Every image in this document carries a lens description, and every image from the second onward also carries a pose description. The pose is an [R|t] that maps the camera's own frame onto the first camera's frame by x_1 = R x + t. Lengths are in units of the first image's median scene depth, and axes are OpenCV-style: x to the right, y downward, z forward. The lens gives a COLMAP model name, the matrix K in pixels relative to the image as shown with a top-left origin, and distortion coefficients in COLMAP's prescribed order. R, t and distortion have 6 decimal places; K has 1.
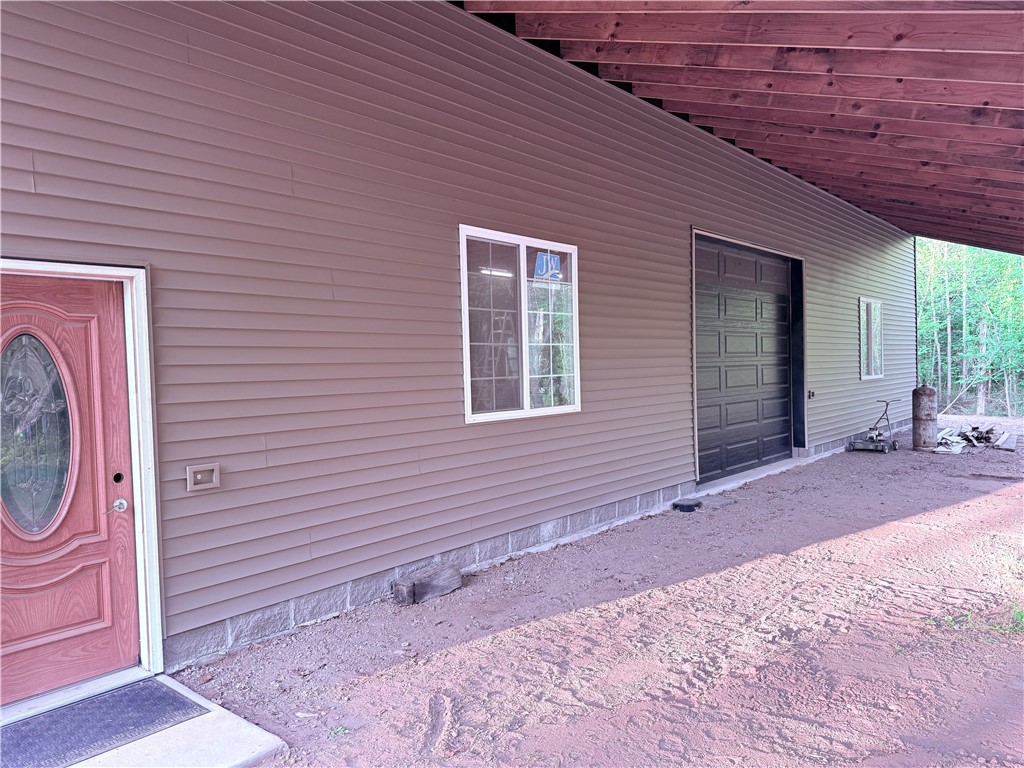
lens RADIAL K [[711.8, 0, 504.6], [0, 711.8, 384.2], [0, 0, 1]] dist [0.063629, -0.079453]
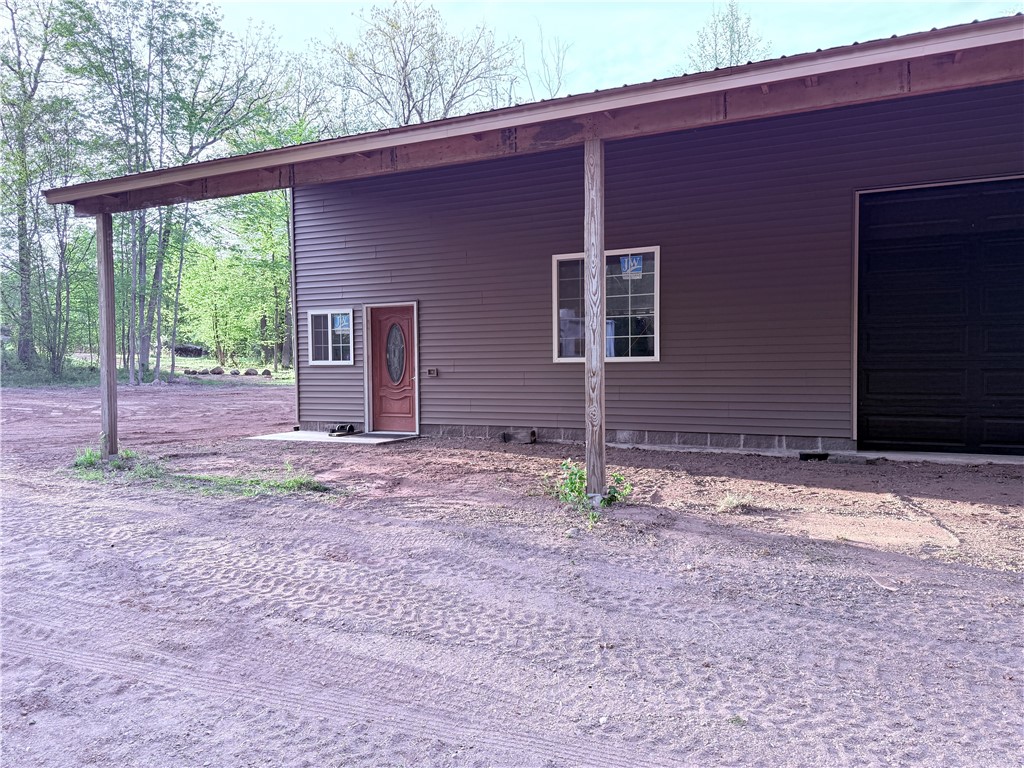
lens RADIAL K [[711.8, 0, 501.5], [0, 711.8, 391.4], [0, 0, 1]] dist [0.063629, -0.079453]
pose [[0.270802, 0.065805, -0.960383, 1.526798], [-0.017869, 0.997832, 0.063333, 0.014132], [0.962469, 0.000010, 0.271391, 0.327712]]
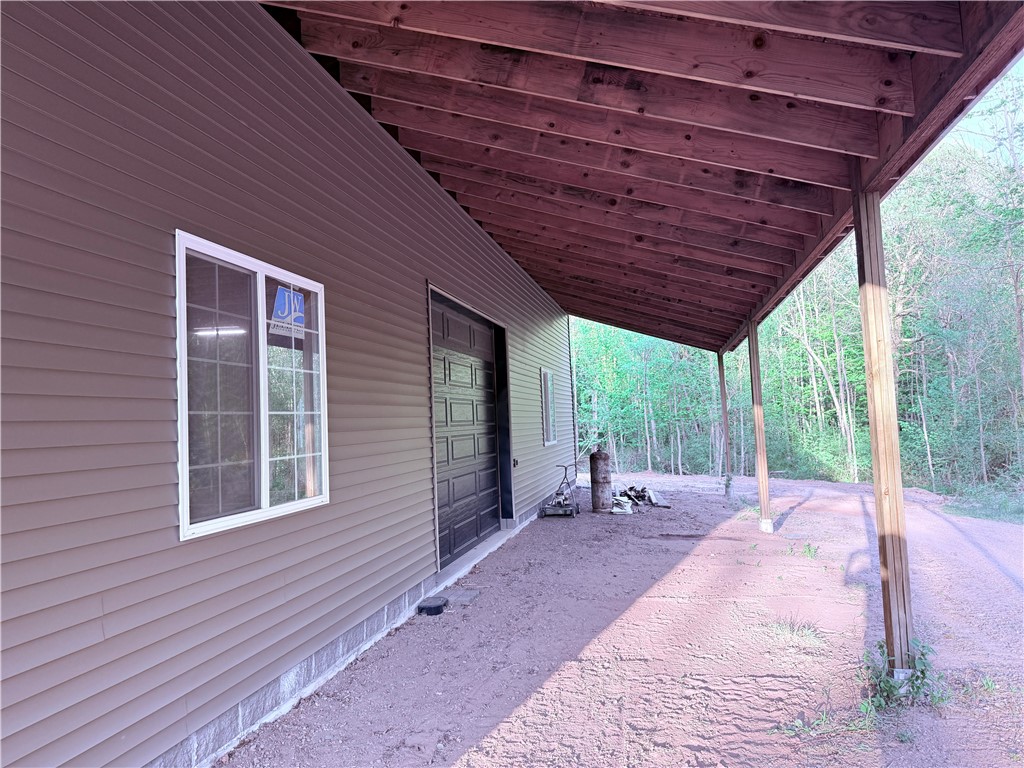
lens RADIAL K [[711.8, 0, 507.2], [0, 711.8, 375.2], [0, 0, 1]] dist [0.063629, -0.079453]
pose [[0.877841, 0.022283, 0.478433, -0.097261], [0.028888, 0.994635, -0.099330, -0.016303], [-0.478079, 0.101017, 0.872488, 0.266544]]
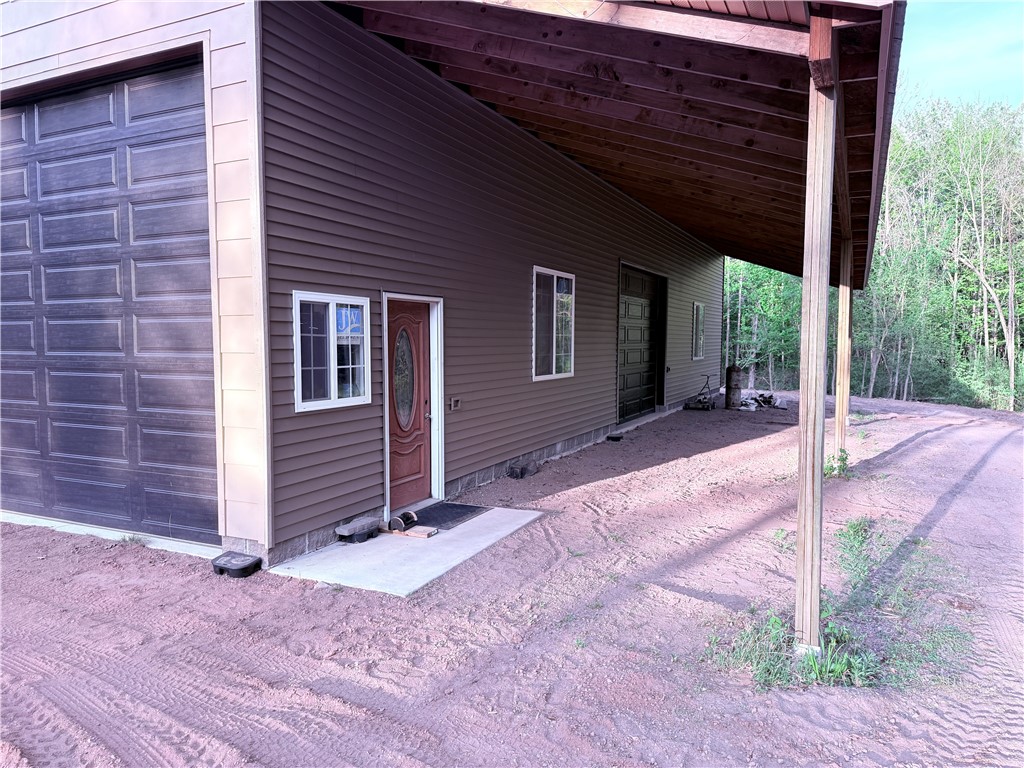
lens RADIAL K [[711.8, 0, 494.6], [0, 711.8, 390.1], [0, 0, 1]] dist [0.063629, -0.079453]
pose [[0.967153, 0.011021, 0.253957, -0.523297], [-0.022420, 0.998865, 0.042036, 0.005676], [-0.253205, -0.046349, 0.966302, -0.578287]]
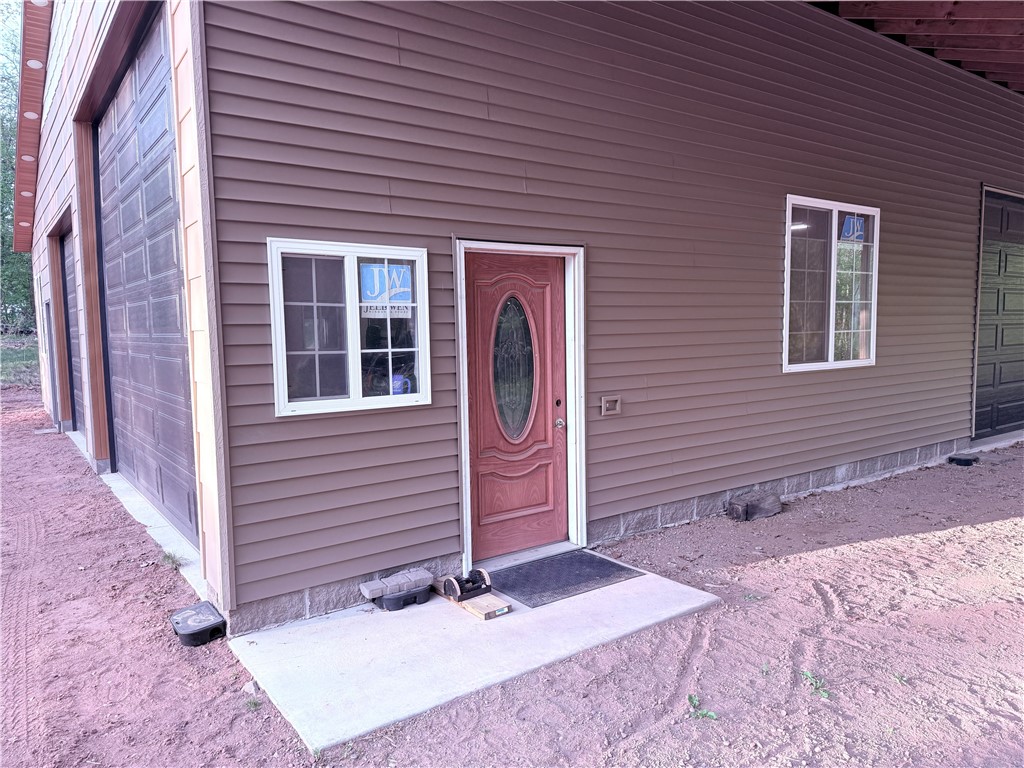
lens RADIAL K [[711.8, 0, 497.6], [0, 711.8, 388.4], [0, 0, 1]] dist [0.063629, -0.079453]
pose [[0.971753, 0.034325, -0.233492, -0.206051], [-0.017604, 0.997153, 0.073325, 0.003802], [0.235344, -0.067144, 0.969590, -0.201012]]
